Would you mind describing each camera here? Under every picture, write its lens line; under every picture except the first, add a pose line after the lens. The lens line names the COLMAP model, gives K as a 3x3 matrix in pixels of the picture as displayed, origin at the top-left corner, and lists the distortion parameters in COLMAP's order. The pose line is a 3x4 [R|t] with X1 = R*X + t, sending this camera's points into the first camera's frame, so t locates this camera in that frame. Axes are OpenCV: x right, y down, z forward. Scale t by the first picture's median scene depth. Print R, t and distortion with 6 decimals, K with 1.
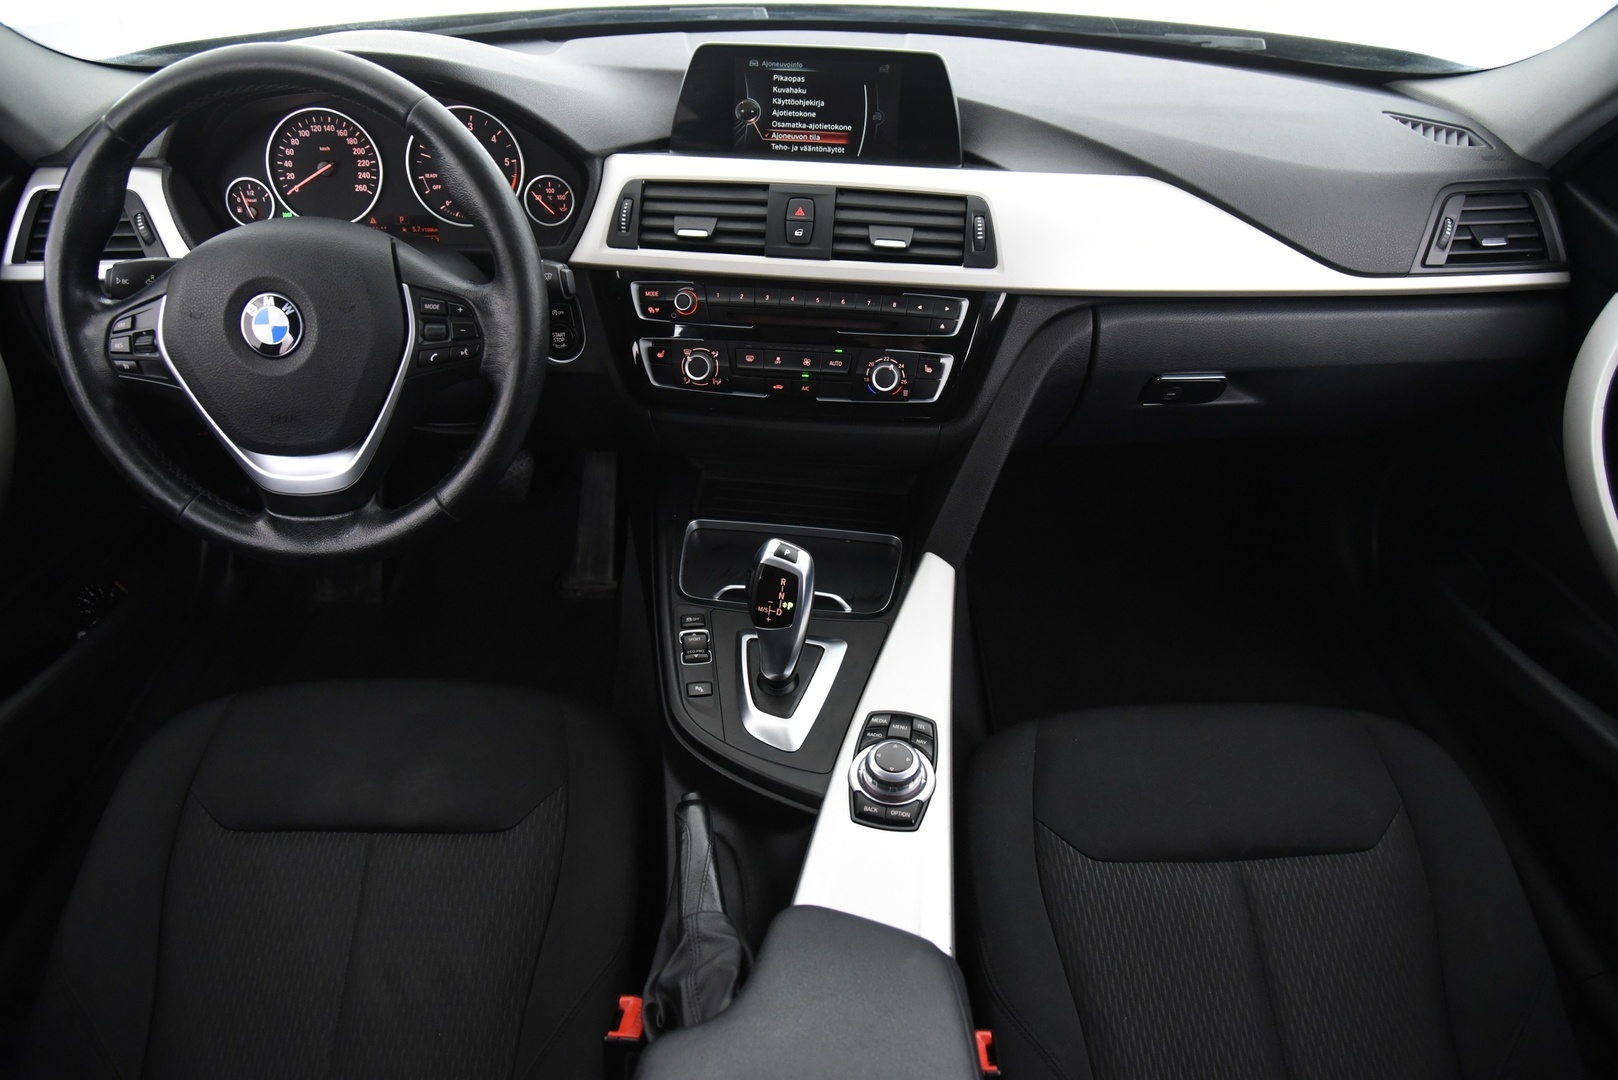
lens RADIAL K [[1149.5, 0, 799.1], [0, 1149.5, 539.5], [0, 0, 1]] dist [-0.100293, 0.042541]
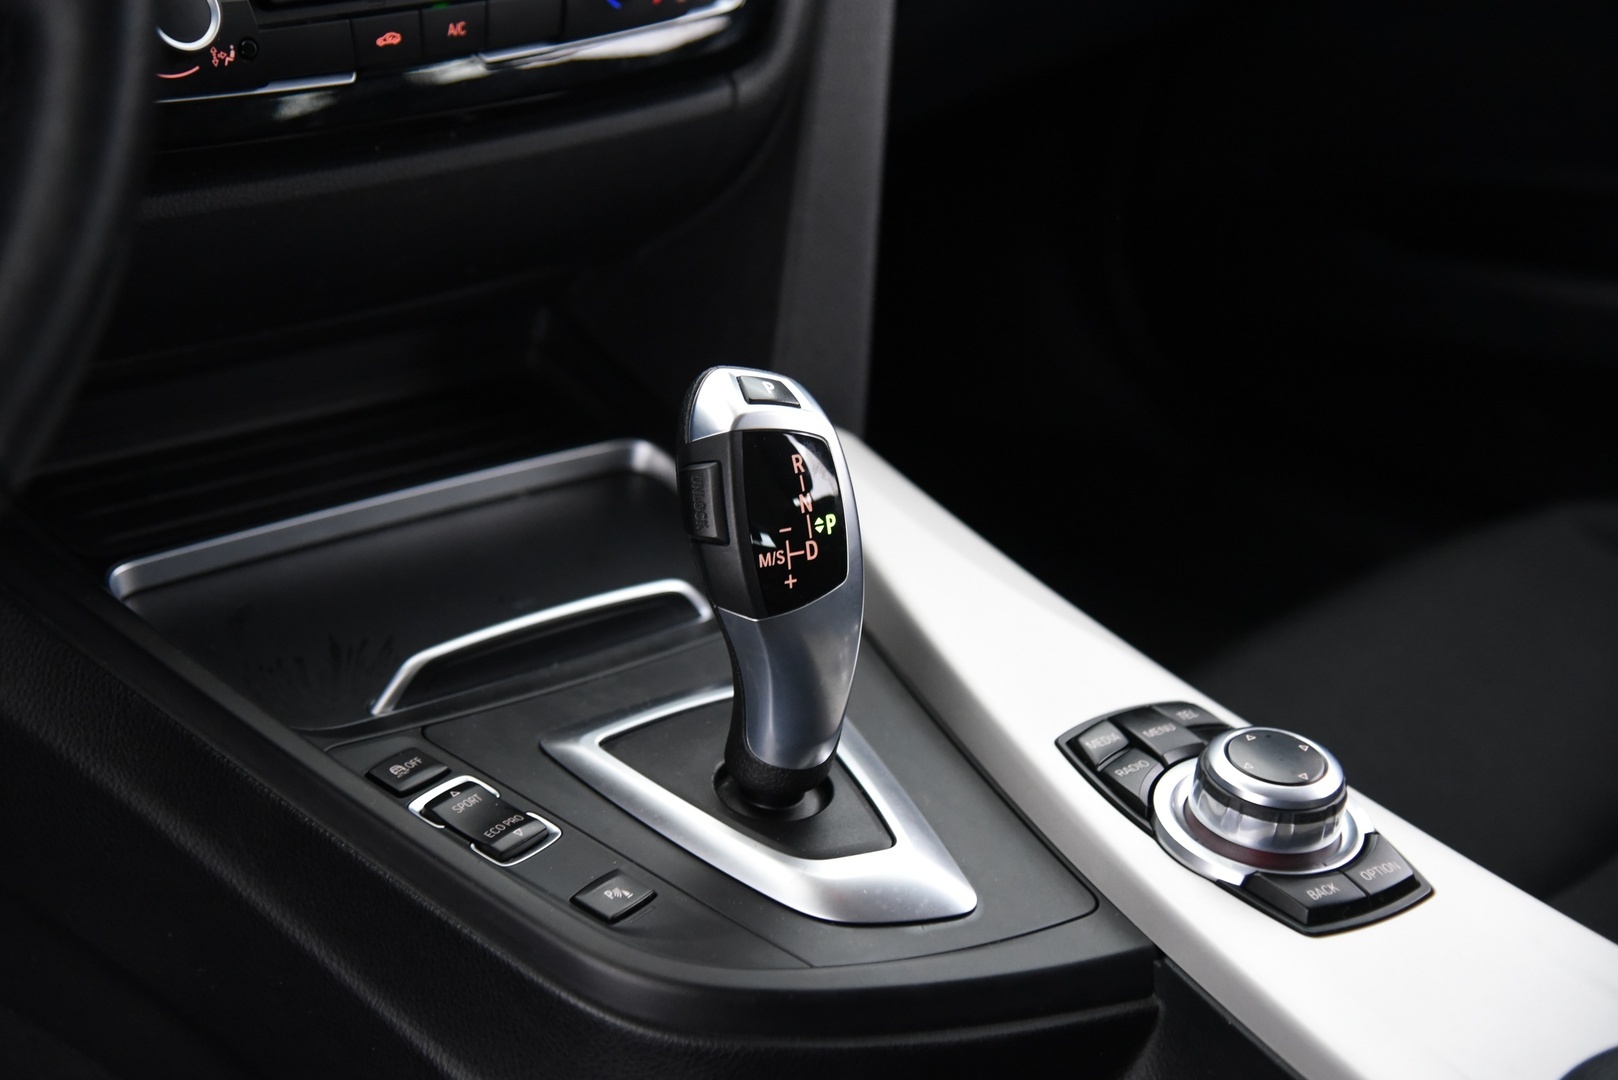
lens RADIAL K [[2821.3, 0, 805.7], [0, 2821.3, 543.2], [0, 0, 1]] dist [0.343617, 0.000000]
pose [[0.688932, -0.281428, 0.667960, -0.548951], [0.376696, 0.926335, 0.001764, 0.053351], [-0.619251, 0.250403, 0.744195, 0.314298]]
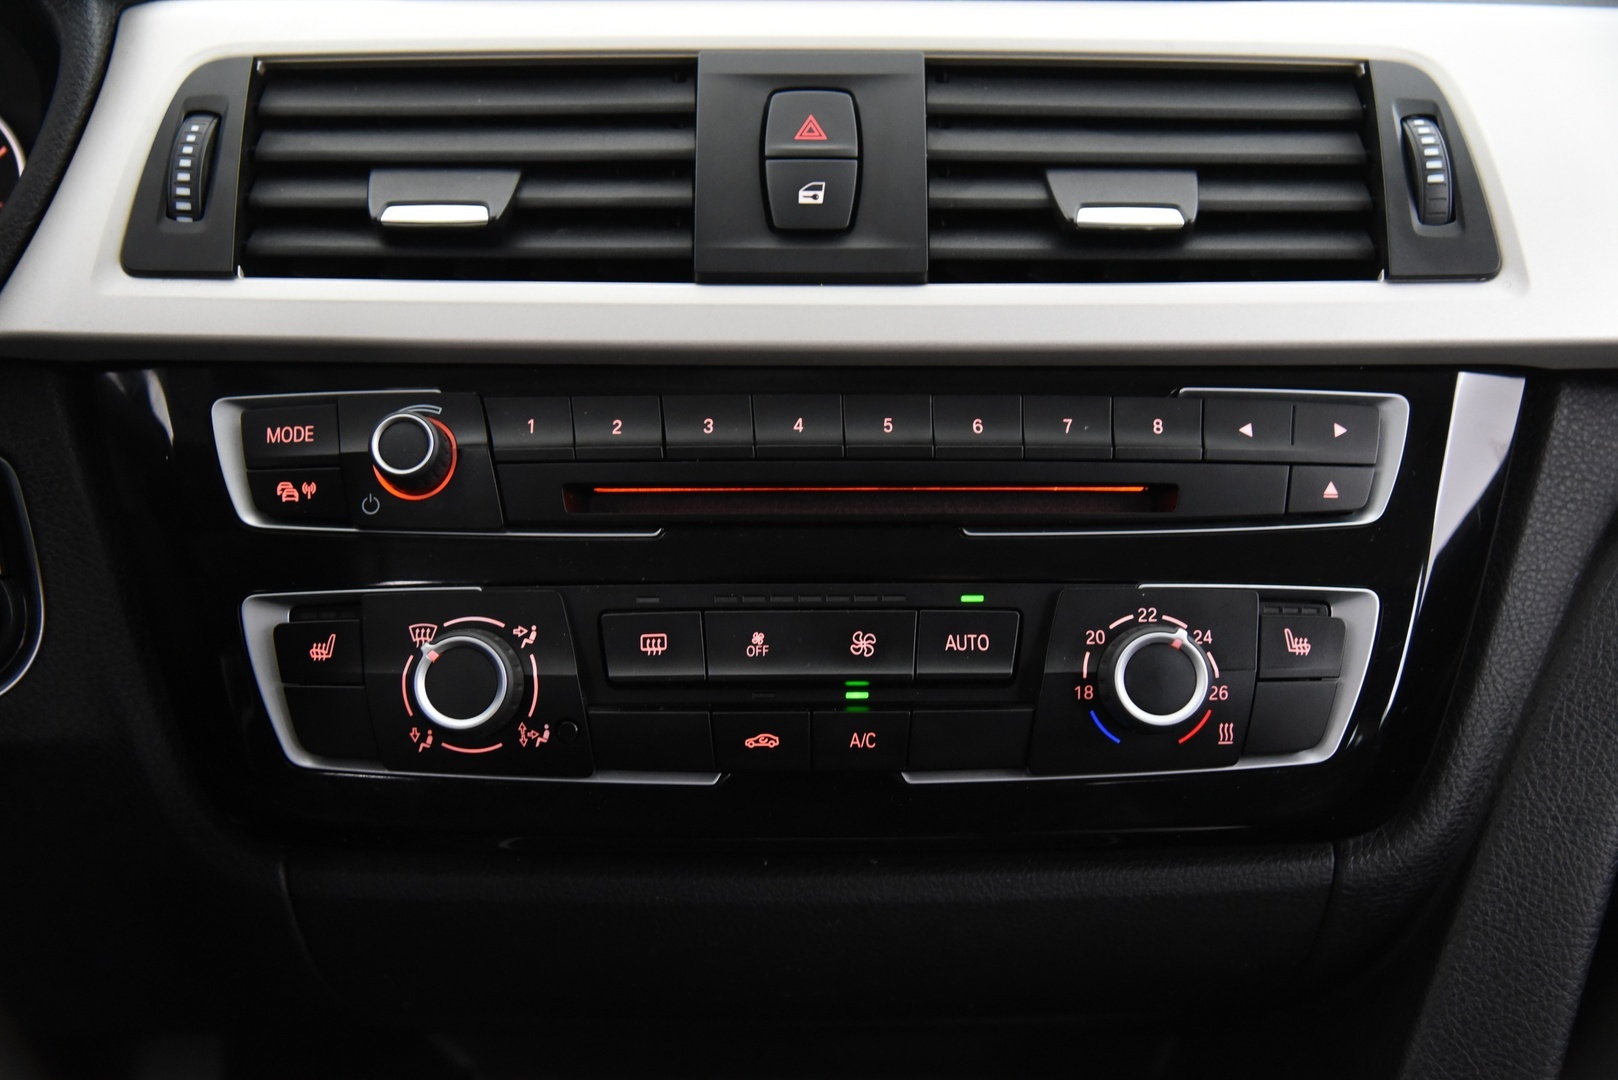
lens RADIAL K [[1780.6, 0, 809.9], [0, 1780.6, 548.3], [0, 0, 1]] dist [0.028400, 0.000000]
pose [[0.991352, -0.039682, 0.125087, -0.057926], [0.077453, 0.946389, -0.313606, -0.041813], [-0.105937, 0.320583, 0.941278, 0.579777]]
